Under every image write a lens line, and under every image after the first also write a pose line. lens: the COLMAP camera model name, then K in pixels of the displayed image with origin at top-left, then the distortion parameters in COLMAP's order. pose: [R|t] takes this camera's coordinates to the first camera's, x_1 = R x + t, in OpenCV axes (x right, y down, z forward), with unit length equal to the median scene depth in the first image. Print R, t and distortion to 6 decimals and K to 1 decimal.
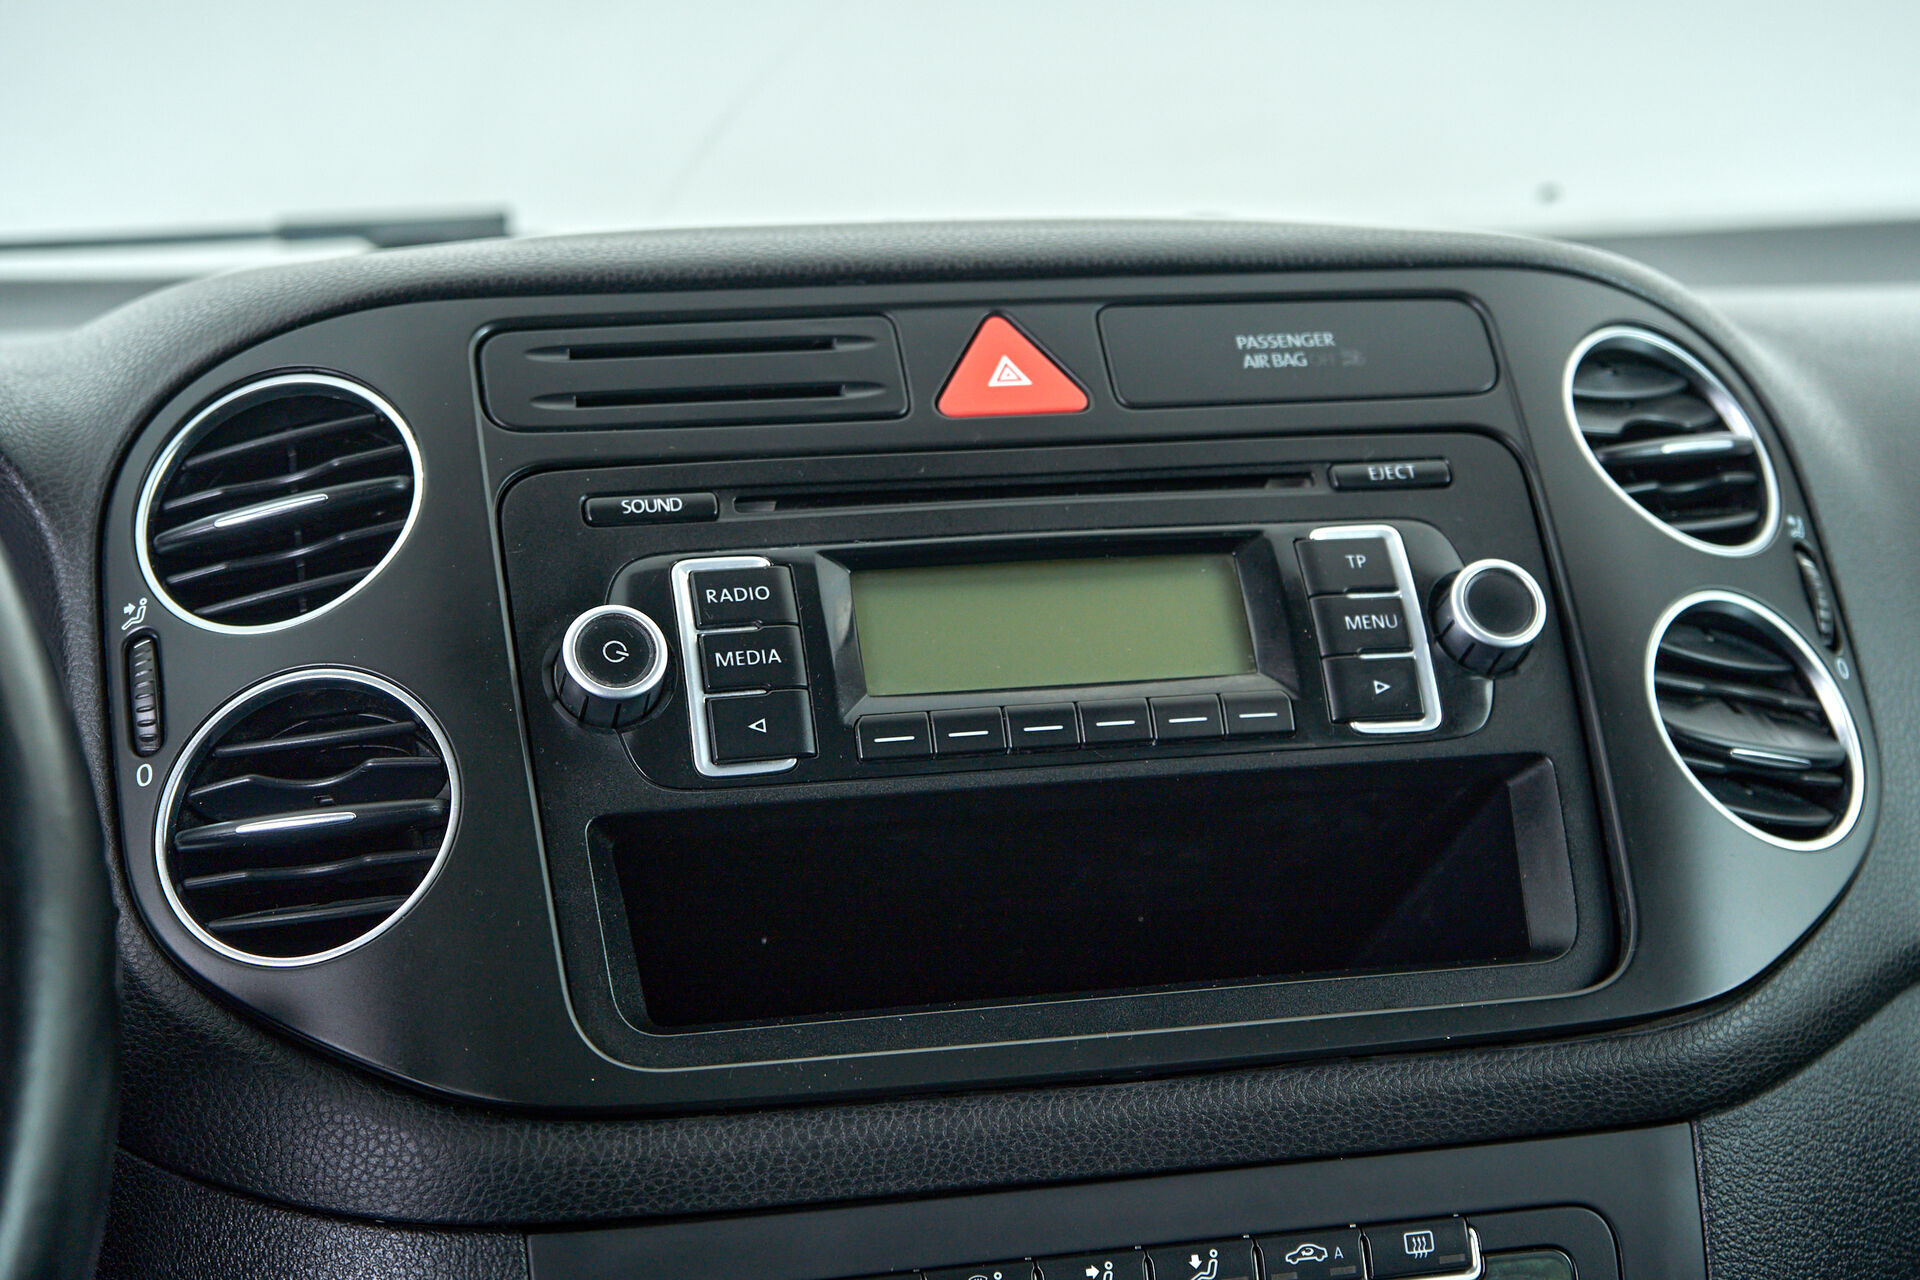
lens RADIAL K [[3328.3, 0, 1001.1], [0, 3328.3, 639.5], [0, 0, 1]] dist [0.025910, 0.127476]
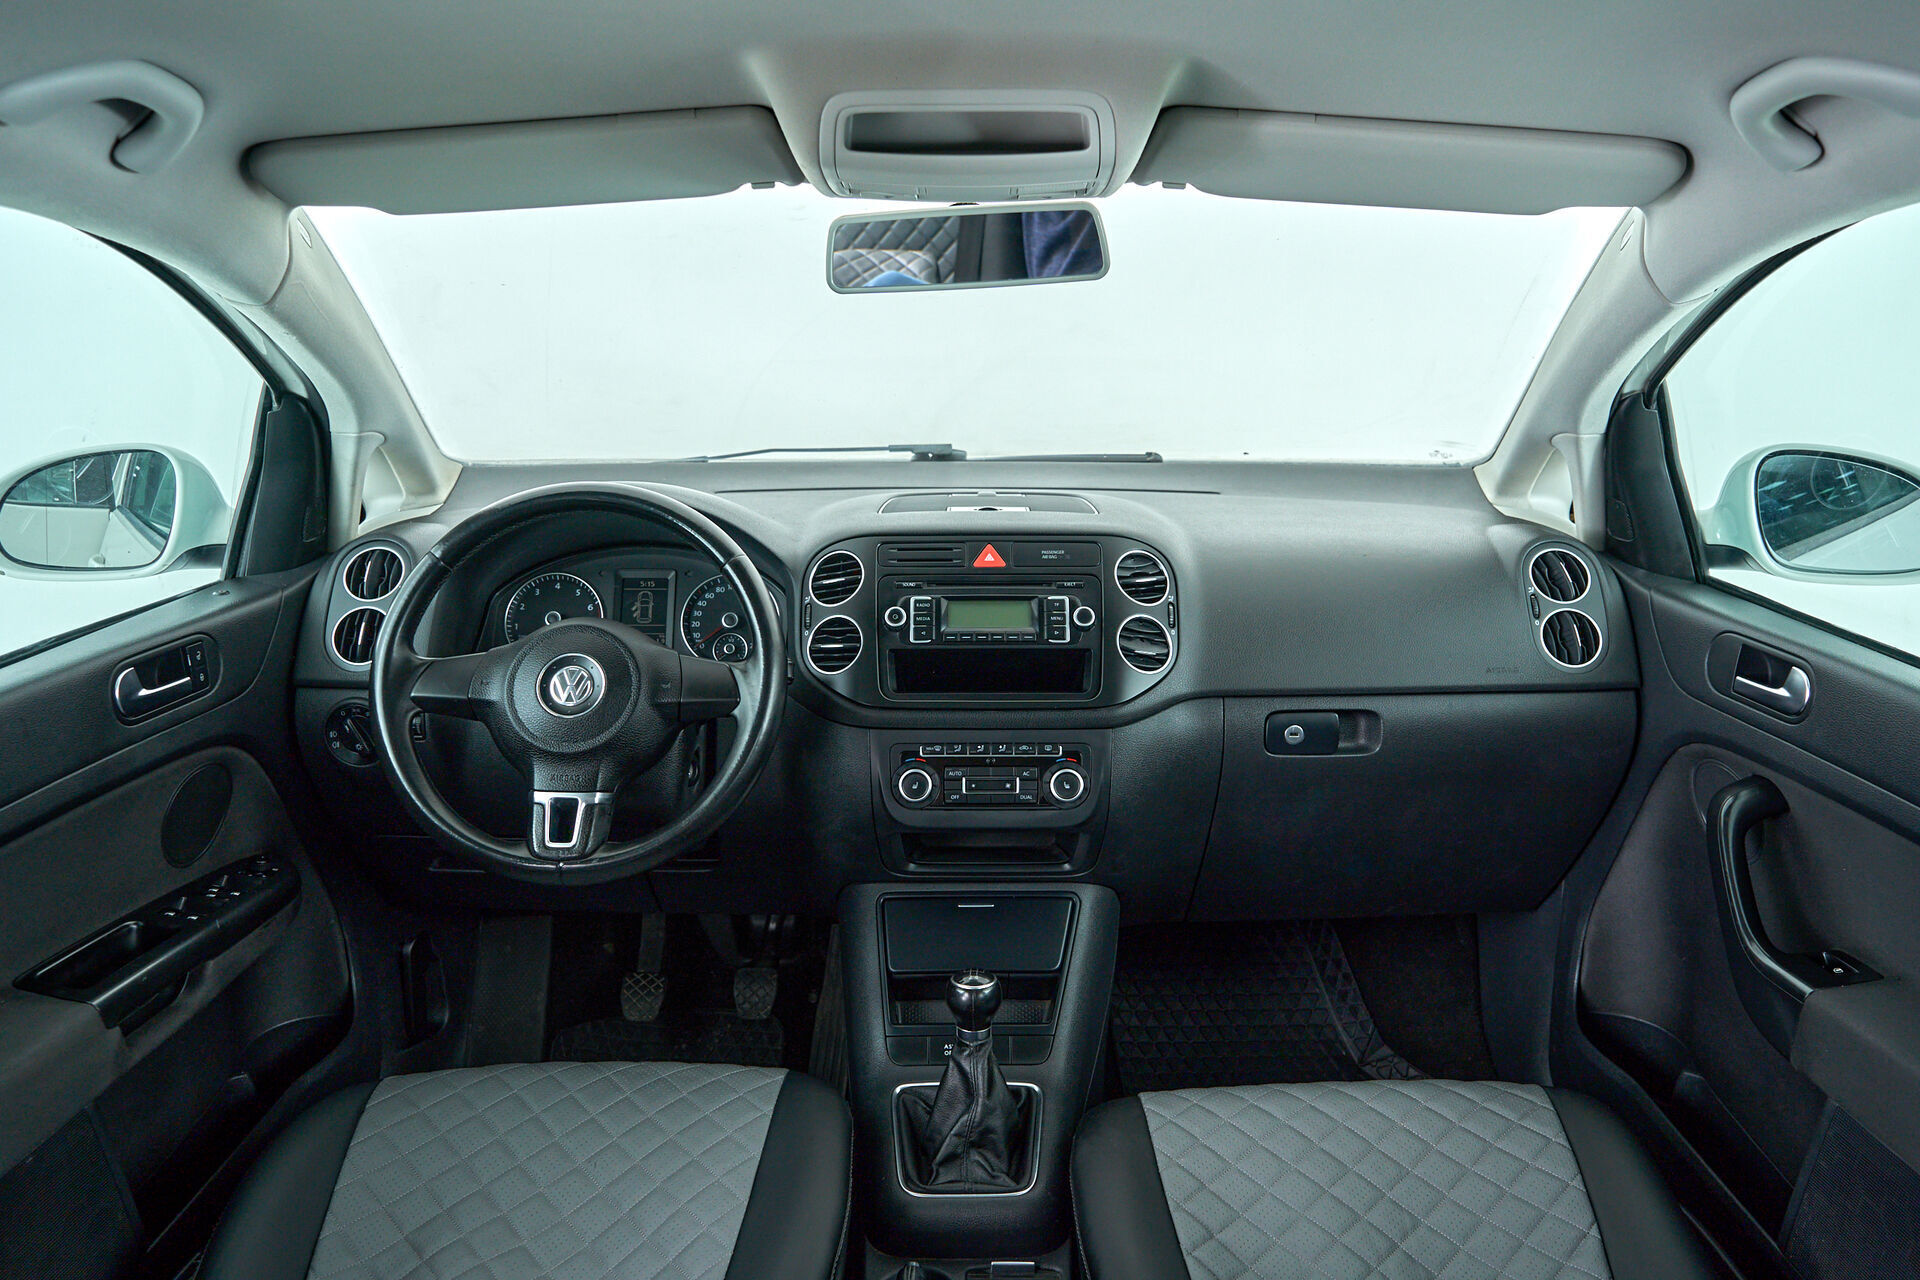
lens RADIAL K [[1563.8, 0, 967.3], [0, 1563.8, 644.0], [0, 0, 1]] dist [0.004086, 0.002197]
pose [[0.968163, 0.084694, -0.235557, 0.533241], [-0.052431, 0.988761, 0.140010, -0.283603], [0.244767, -0.123202, 0.961723, -1.213017]]
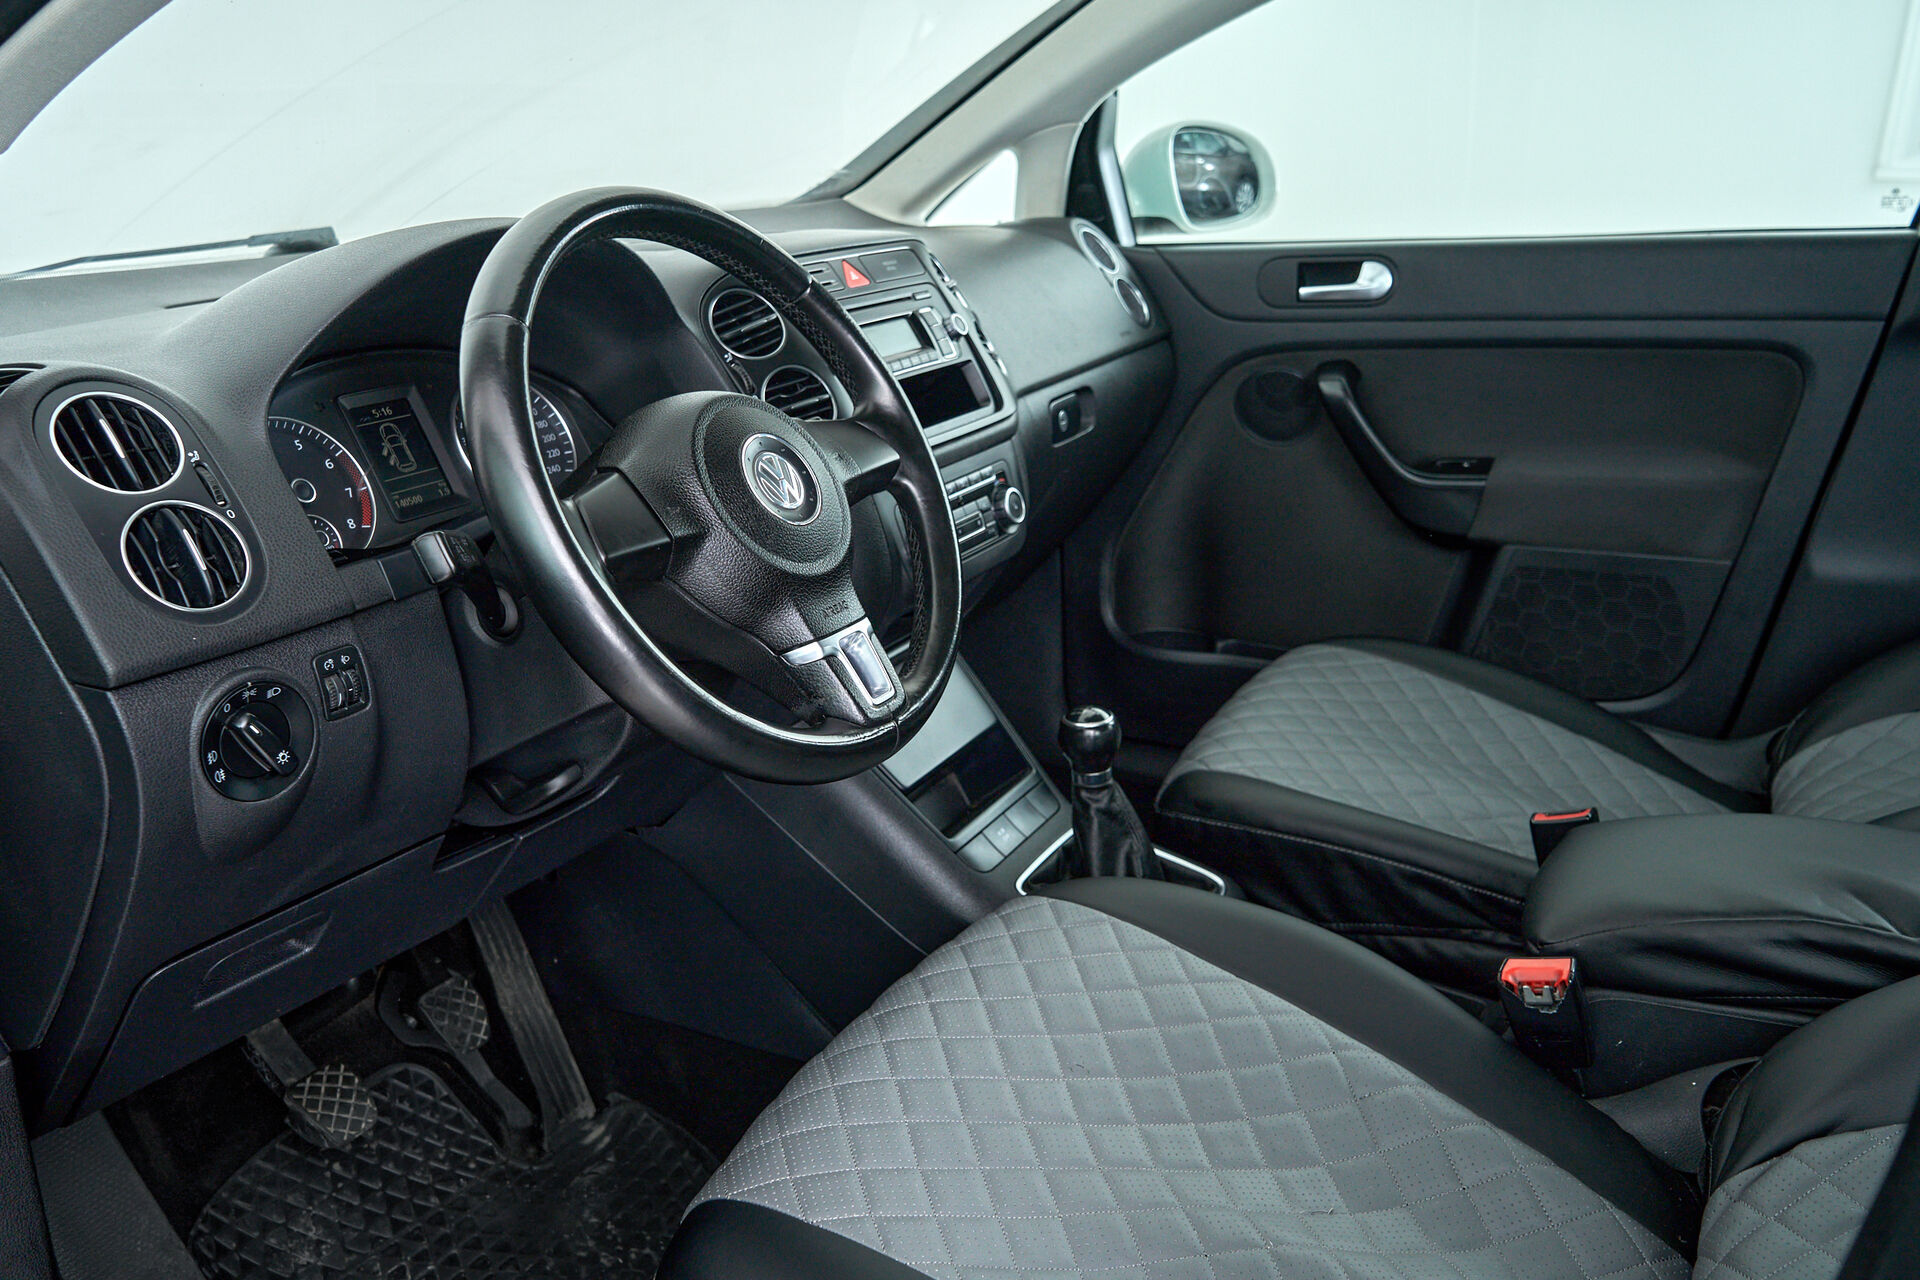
lens RADIAL K [[1563.8, 0, 967.3], [0, 1563.8, 644.0], [0, 0, 1]] dist [0.004086, 0.002197]
pose [[0.681627, -0.228120, 0.695231, -1.358213], [0.104429, 0.970761, 0.216142, -0.046130], [-0.724209, -0.074726, 0.685519, -0.407985]]
